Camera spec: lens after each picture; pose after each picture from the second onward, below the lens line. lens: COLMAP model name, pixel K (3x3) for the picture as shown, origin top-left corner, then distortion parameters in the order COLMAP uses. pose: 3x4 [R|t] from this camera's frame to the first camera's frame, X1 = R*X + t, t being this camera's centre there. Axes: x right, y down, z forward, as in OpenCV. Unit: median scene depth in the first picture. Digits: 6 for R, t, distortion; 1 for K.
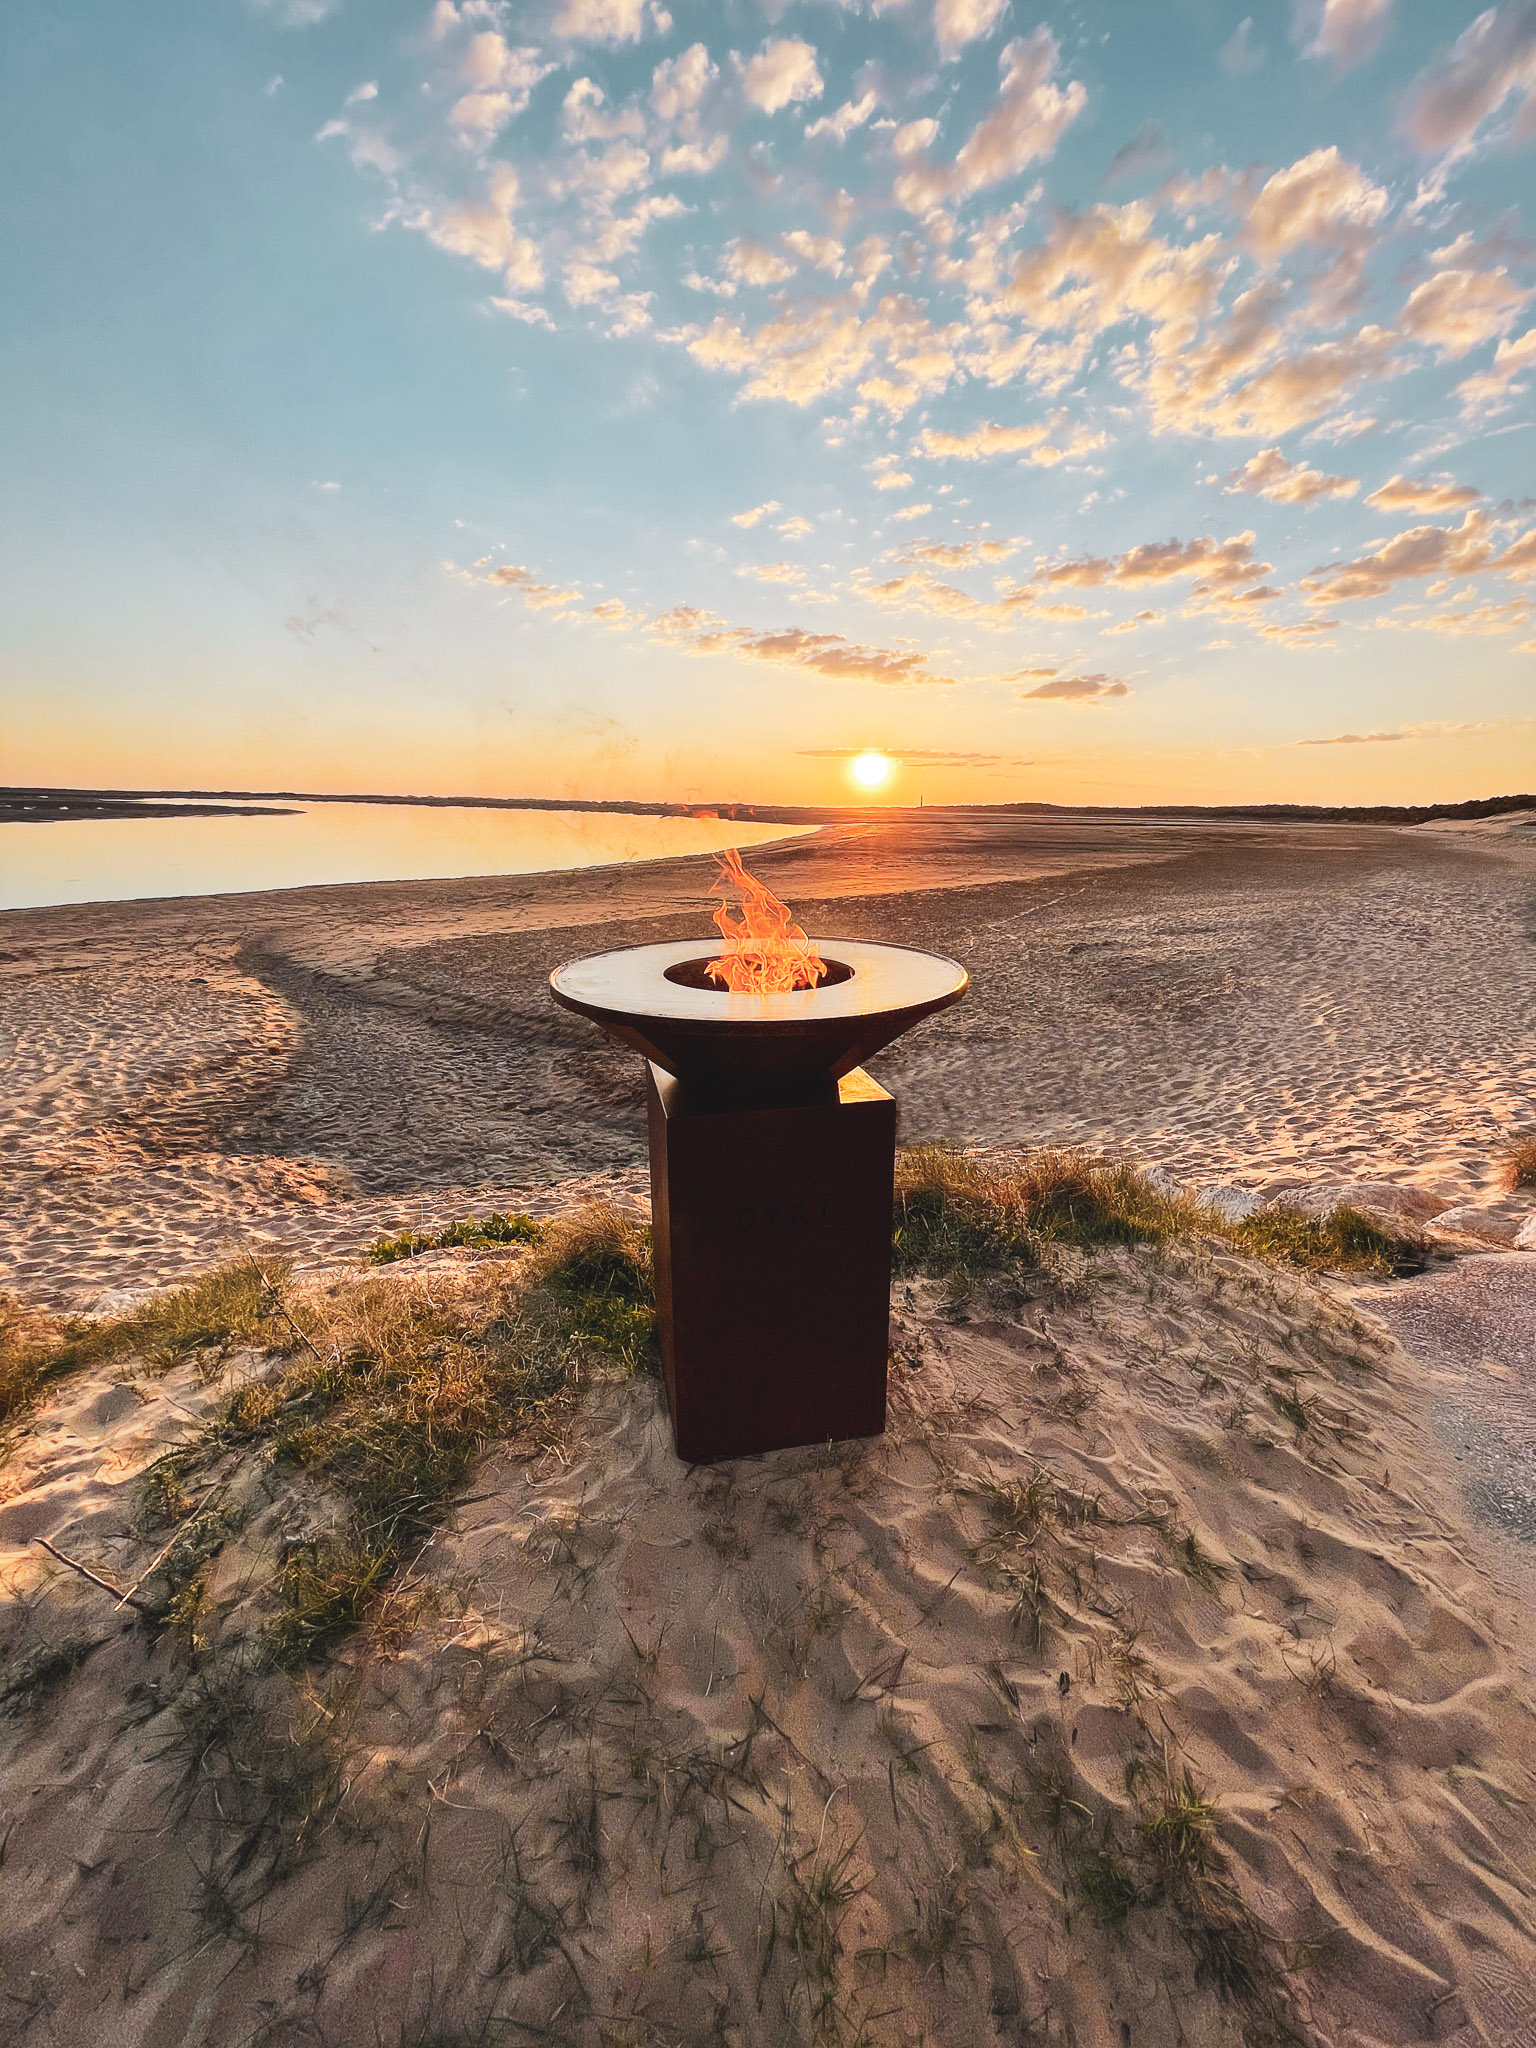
lens RADIAL K [[835.7, 0, 775.2], [0, 835.7, 1033.6], [0, 0, 1]] dist [0.002368, 0.000136]
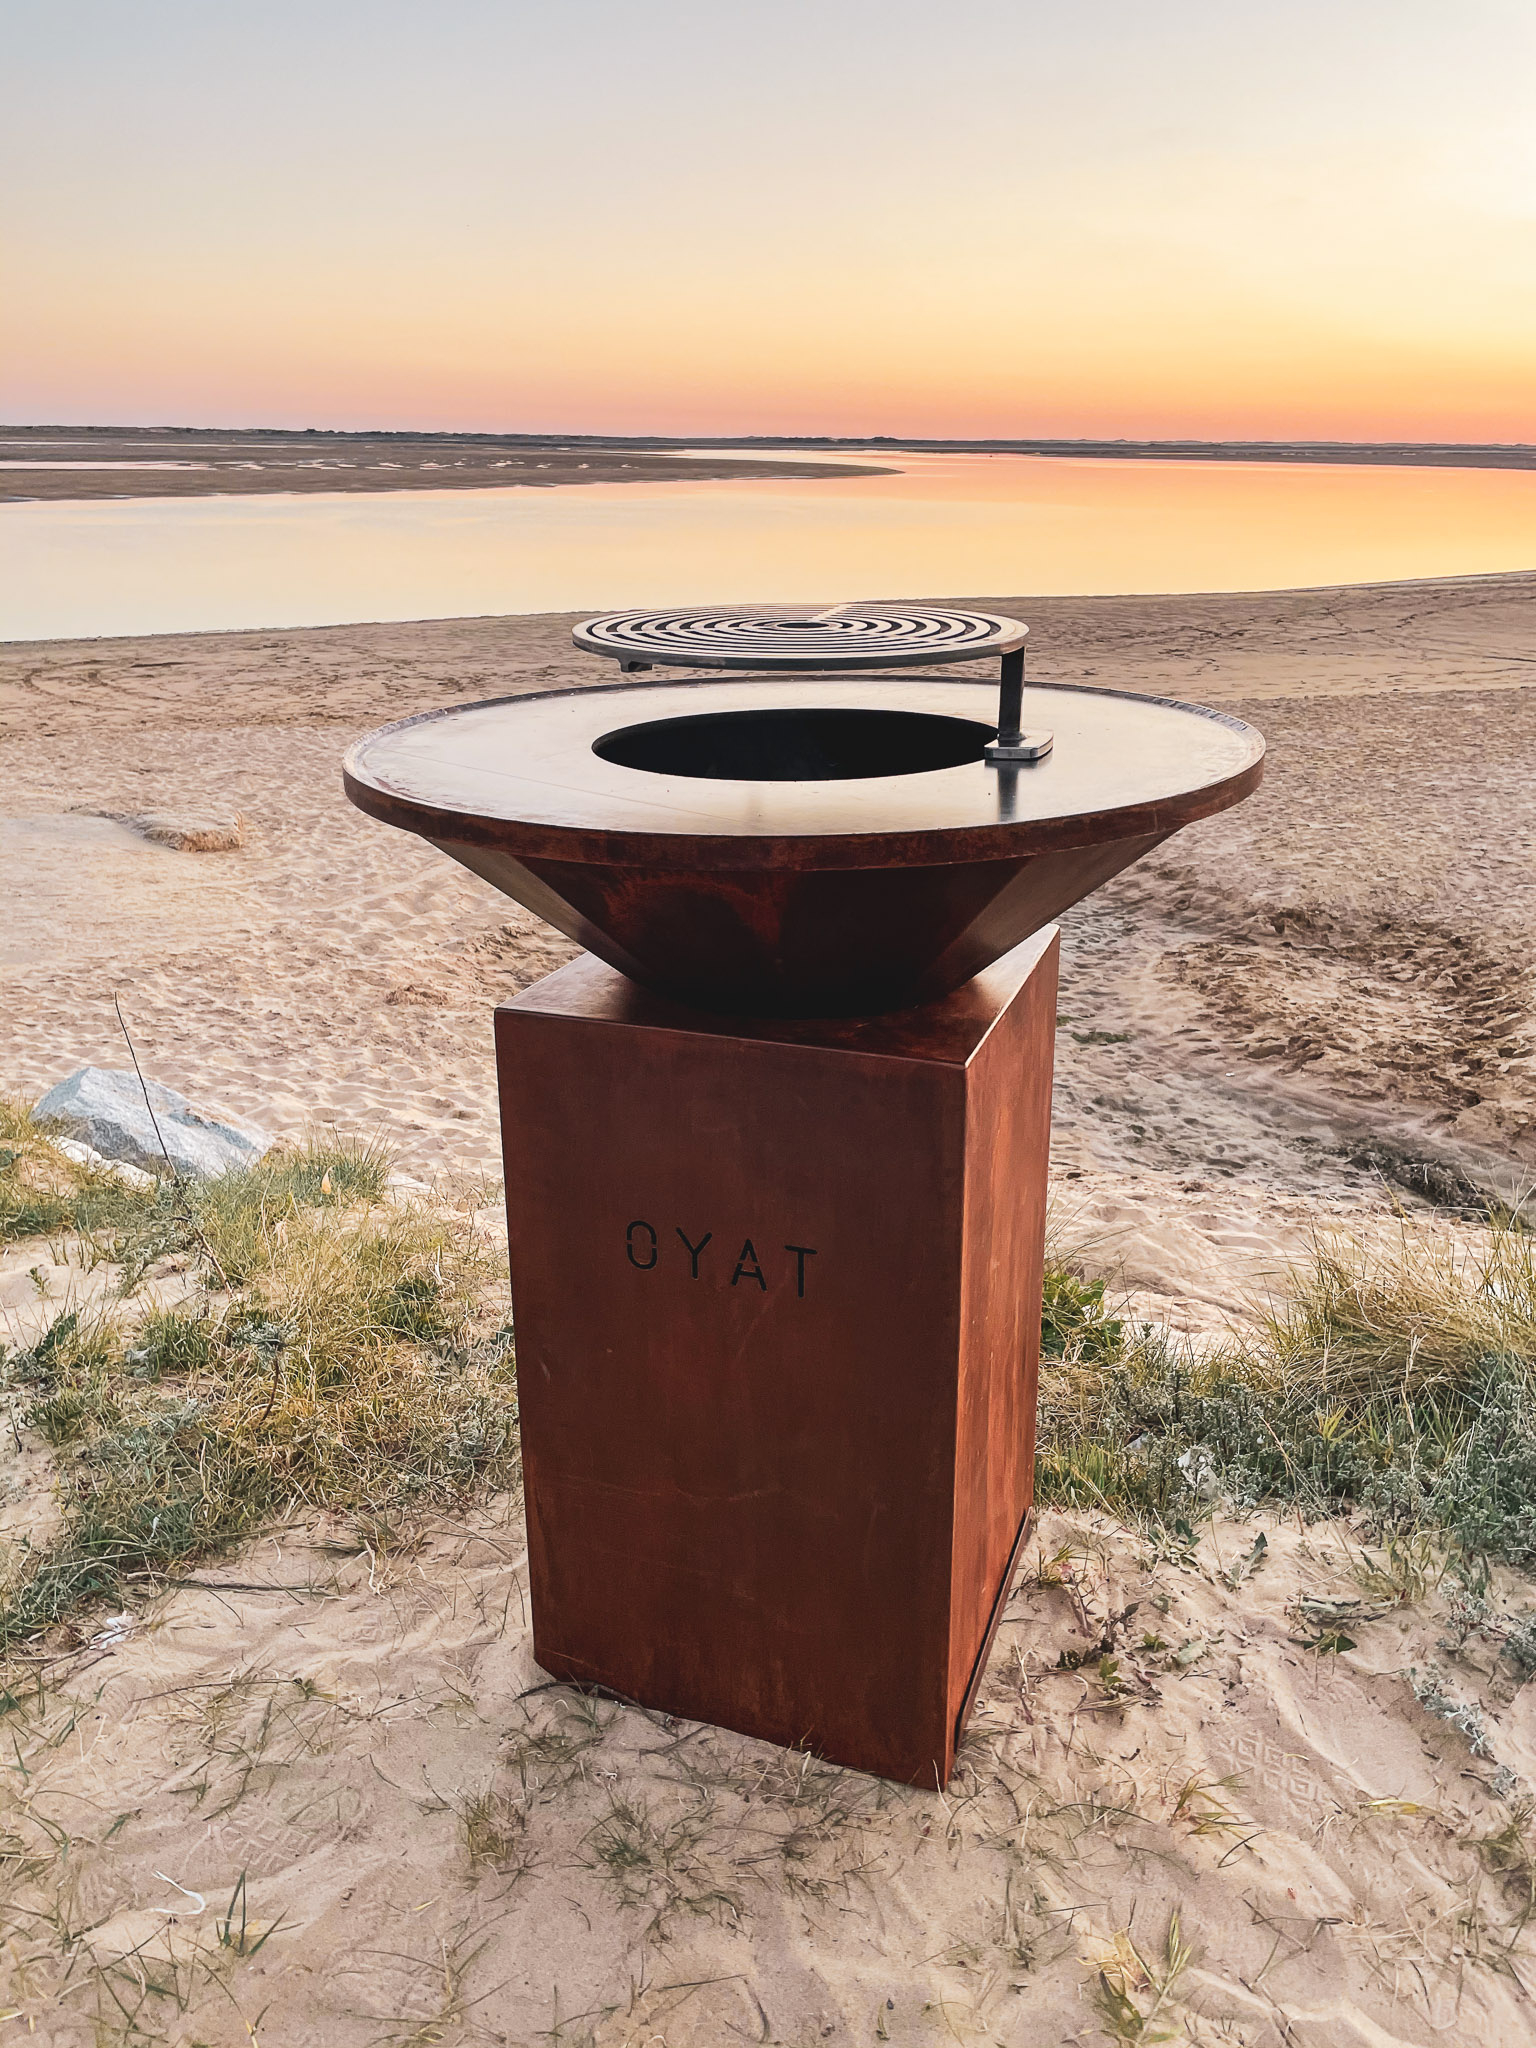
lens RADIAL K [[1574.3, 0, 769.6], [0, 1574.3, 1018.0], [0, 0, 1]] dist [0.067659, -0.004423]
pose [[0.831811, 0.178763, -0.525485, 0.097371], [-0.140623, 0.983703, 0.112046, -0.006036], [0.536951, -0.019306, 0.843393, 0.048129]]
